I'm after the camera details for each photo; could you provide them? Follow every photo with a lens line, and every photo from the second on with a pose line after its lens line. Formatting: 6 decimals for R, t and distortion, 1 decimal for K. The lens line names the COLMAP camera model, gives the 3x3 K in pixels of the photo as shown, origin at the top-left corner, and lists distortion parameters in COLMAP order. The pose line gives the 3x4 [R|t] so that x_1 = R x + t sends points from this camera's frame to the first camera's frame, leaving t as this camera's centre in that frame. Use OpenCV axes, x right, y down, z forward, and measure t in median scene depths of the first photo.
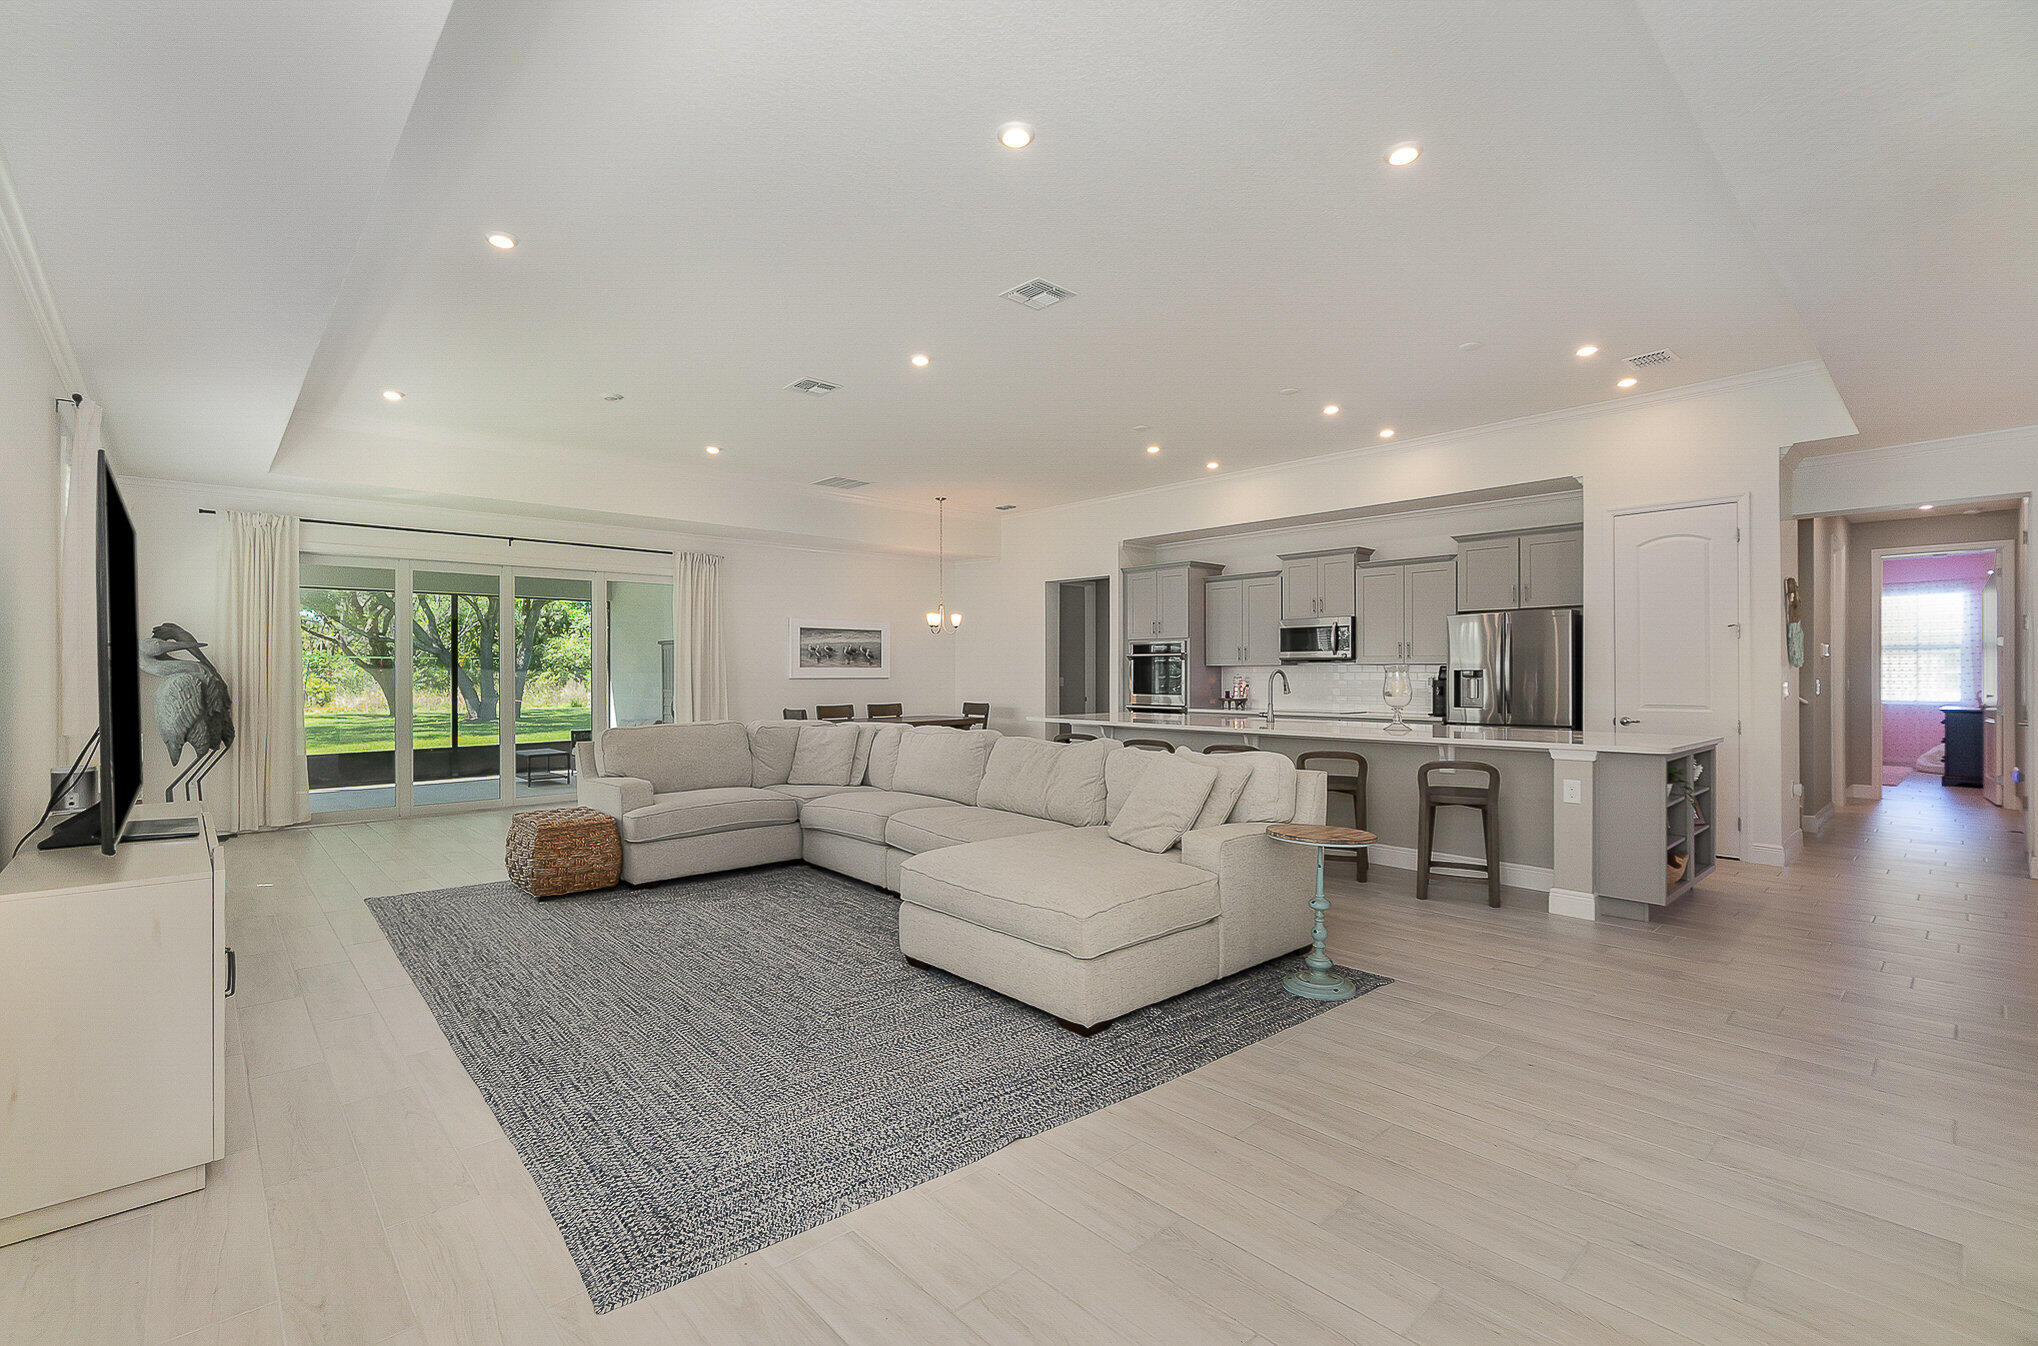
lens RADIAL K [[889.6, 0, 1007.8], [0, 889.6, 673.4], [0, 0, 1]] dist [-0.010239, 0.001010]
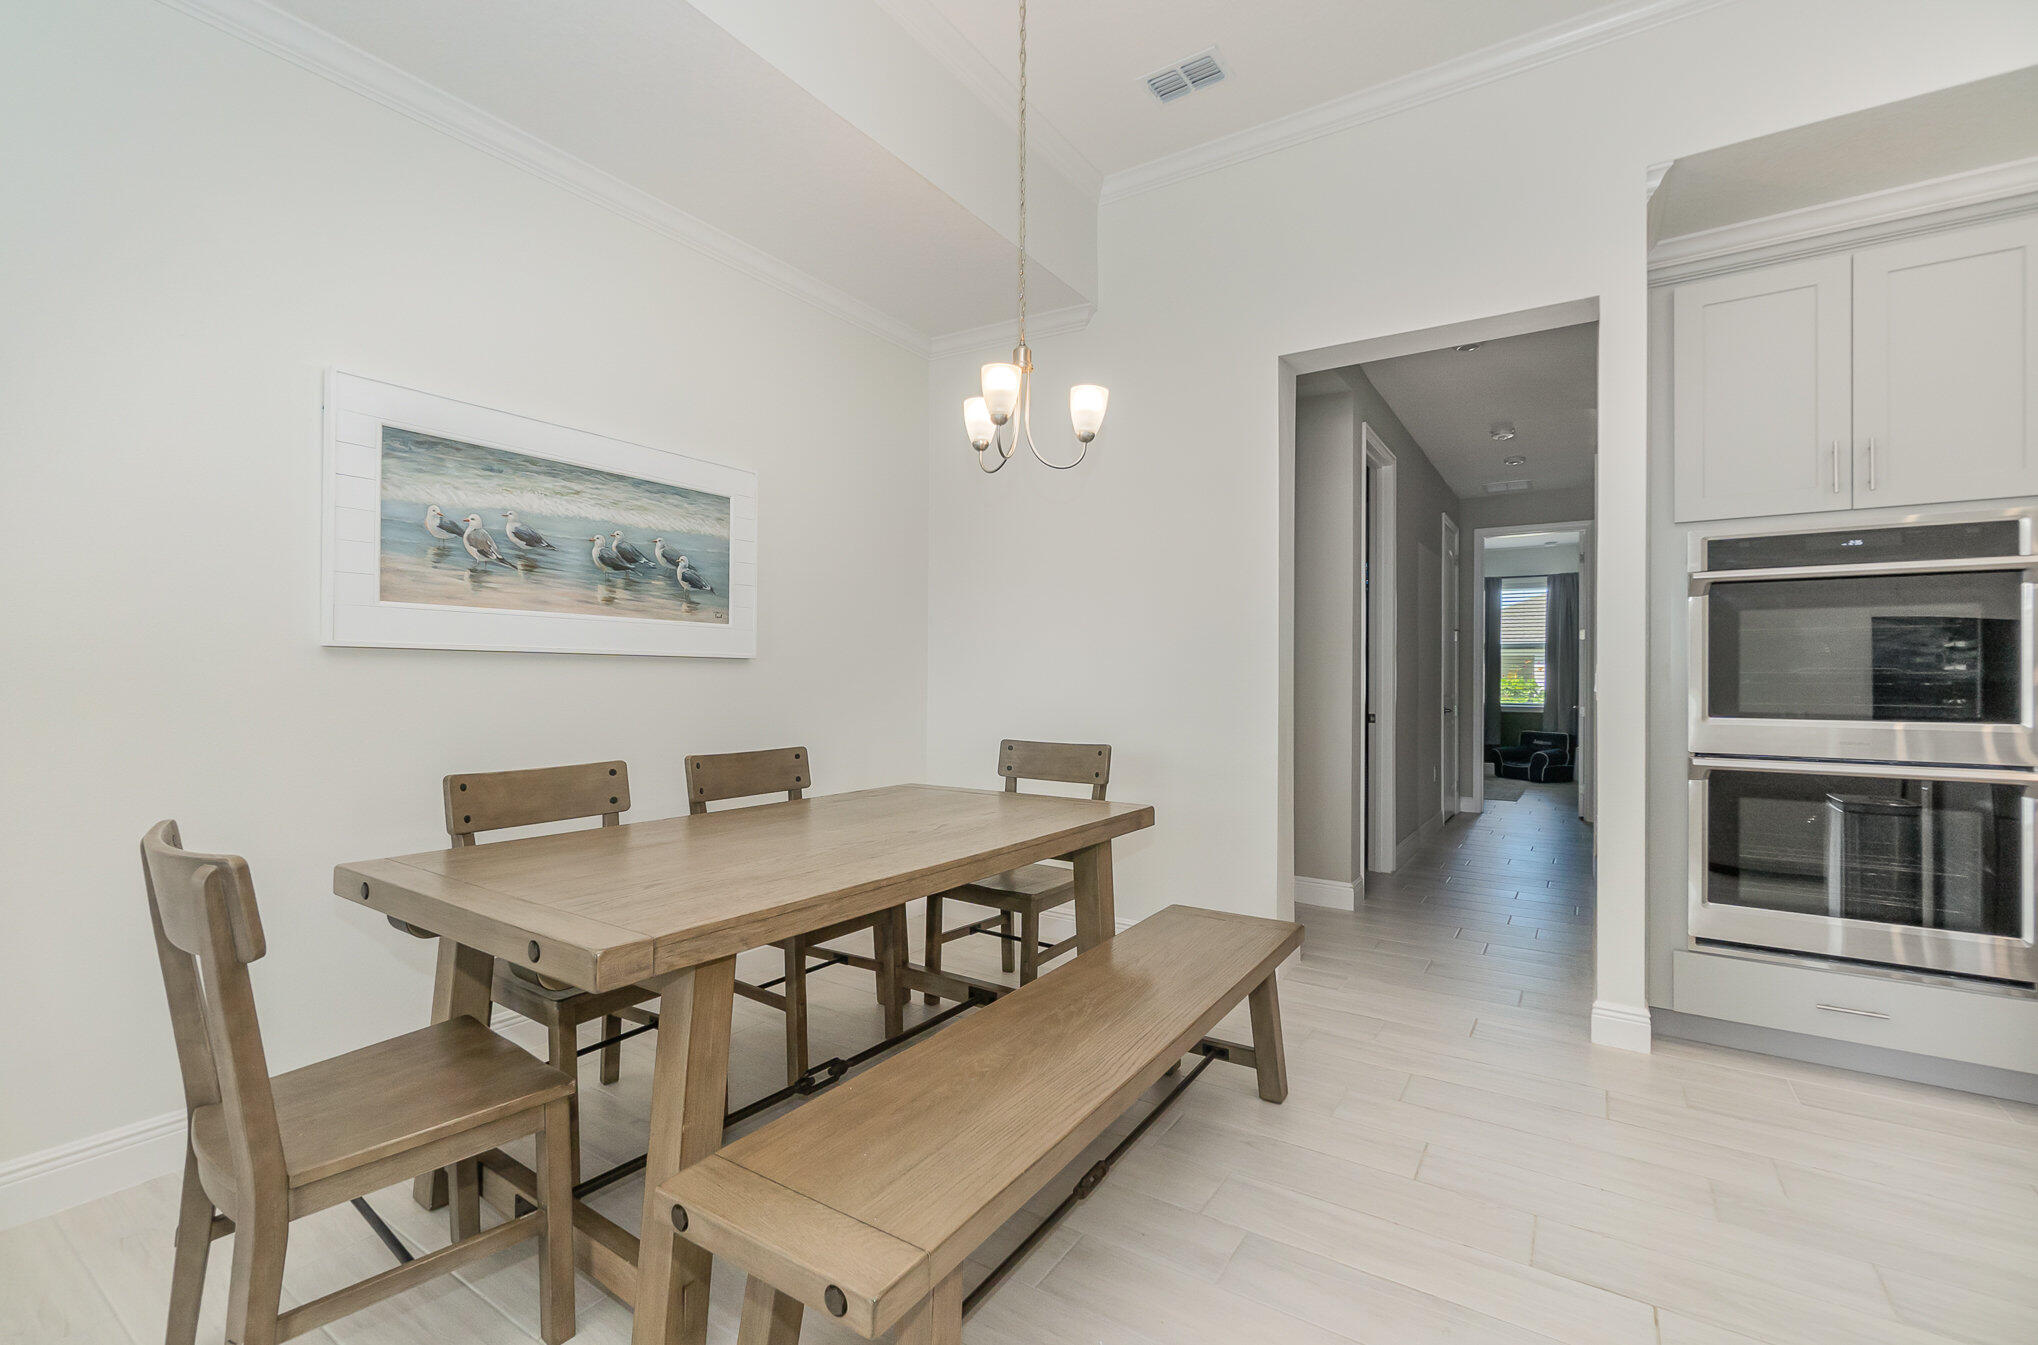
lens RADIAL K [[889.6, 0, 973.5], [0, 889.6, 672.4], [0, 0, 1]] dist [-0.010239, 0.001010]
pose [[0.976165, 0.006707, 0.216924, -0.135163], [-0.004928, 0.999950, -0.008741, 0.012699], [-0.216972, 0.007463, 0.976149, 0.745972]]
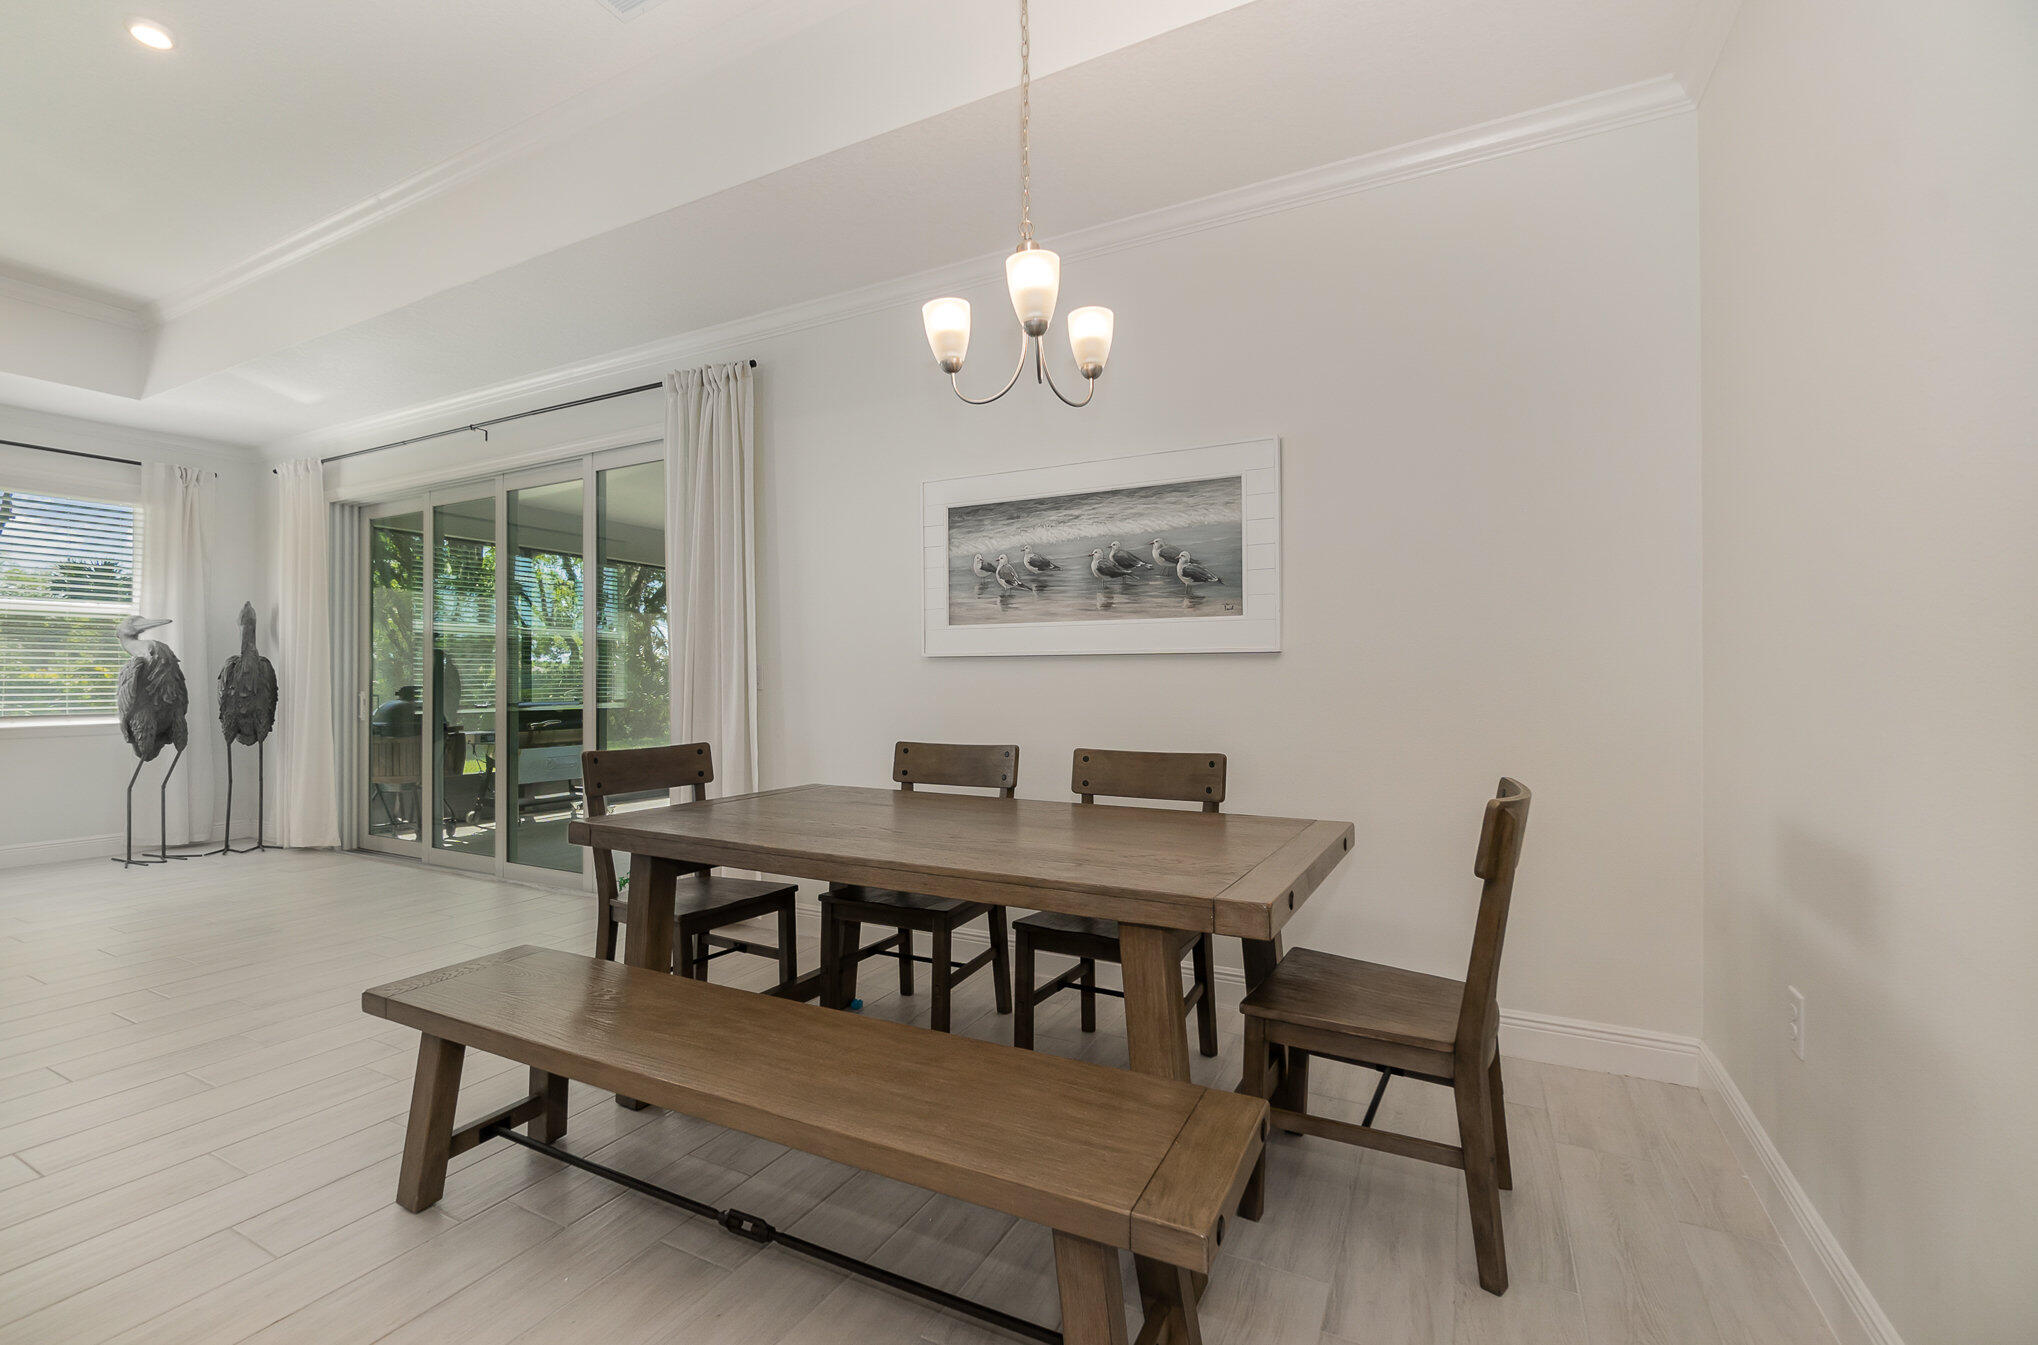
lens RADIAL K [[889.6, 0, 1012.9], [0, 889.6, 679.7], [0, 0, 1]] dist [-0.010239, 0.001010]
pose [[0.339964, -0.000322, -0.940439, 0.090996], [0.000424, 1.000000, -0.000189, 0.014053], [0.940438, -0.000334, 0.339964, 0.903803]]
